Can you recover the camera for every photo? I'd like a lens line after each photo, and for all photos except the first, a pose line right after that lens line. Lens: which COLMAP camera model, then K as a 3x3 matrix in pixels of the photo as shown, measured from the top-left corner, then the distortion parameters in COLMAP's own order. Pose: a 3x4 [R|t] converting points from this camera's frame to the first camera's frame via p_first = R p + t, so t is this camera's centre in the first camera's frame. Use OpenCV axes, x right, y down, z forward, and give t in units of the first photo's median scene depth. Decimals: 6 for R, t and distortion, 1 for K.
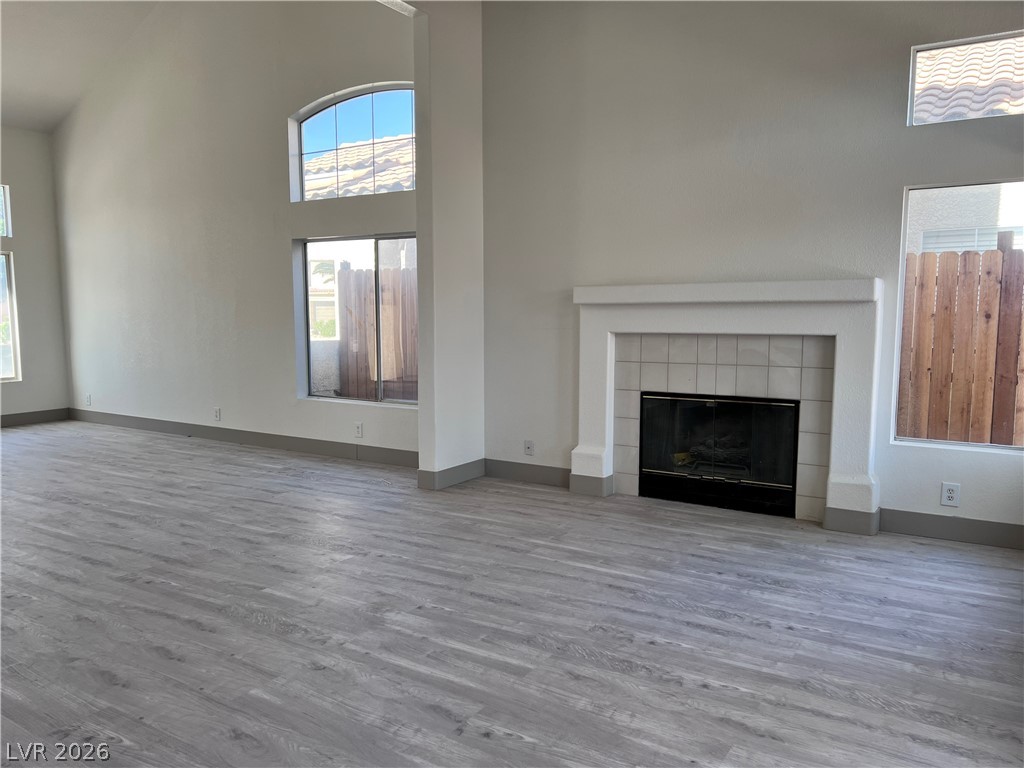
lens RADIAL K [[770.4, 0, 512.8], [0, 770.4, 386.5], [0, 0, 1]] dist [0.035664, -0.024137]
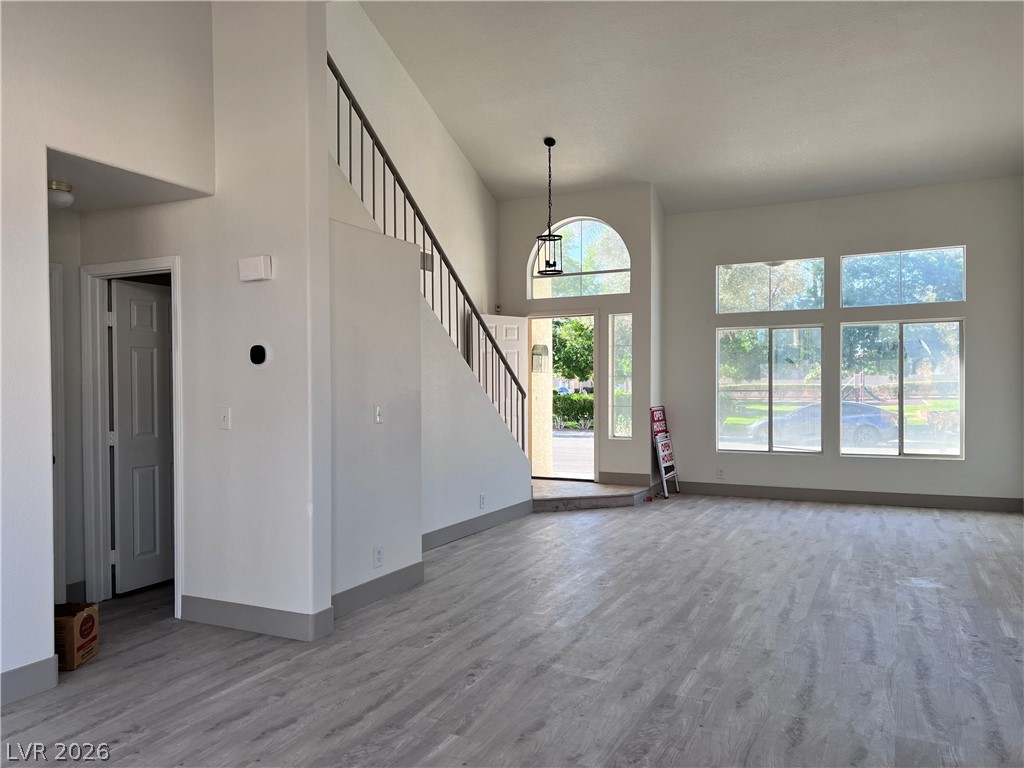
lens RADIAL K [[770.4, 0, 509.9], [0, 770.4, 386.8], [0, 0, 1]] dist [0.035664, -0.024137]
pose [[0.101904, -0.000882, -0.994794, 0.458436], [-0.085626, 0.996281, -0.009655, -0.087700], [0.991102, 0.086164, 0.101449, 0.909043]]
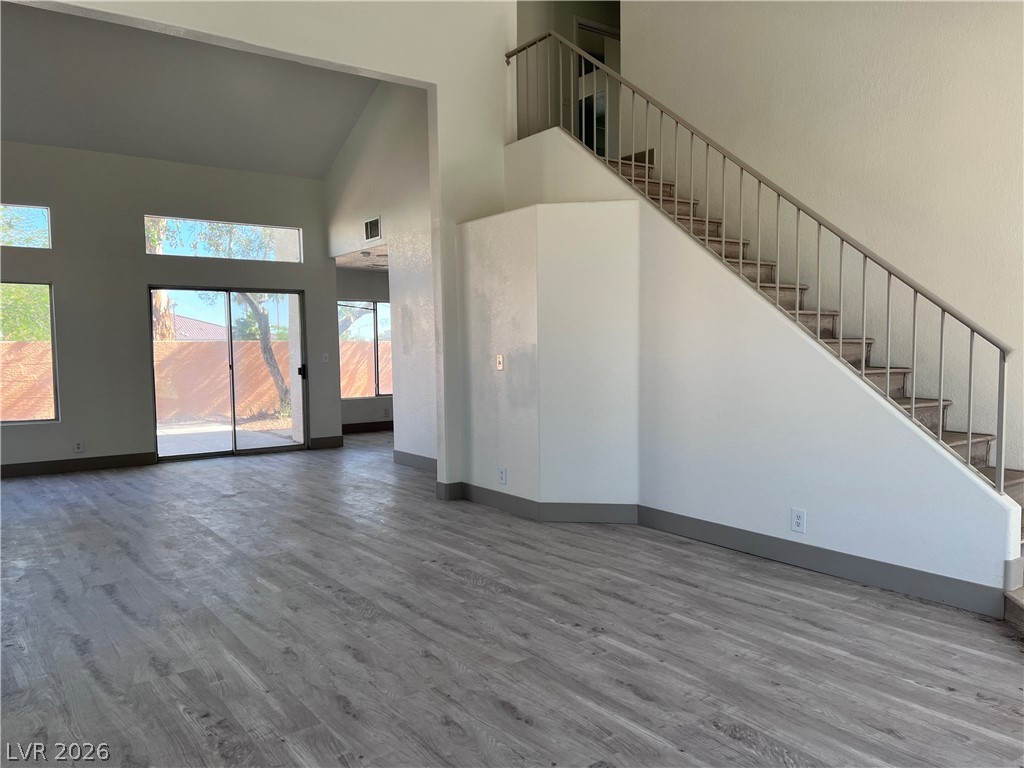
lens RADIAL K [[770.4, 0, 509.5], [0, 770.4, 386.3], [0, 0, 1]] dist [0.035664, -0.024137]
pose [[-0.927081, -0.011499, 0.374684, -1.387321], [0.046292, 0.988367, 0.144872, -0.208942], [-0.371992, 0.151653, -0.915764, 2.227116]]
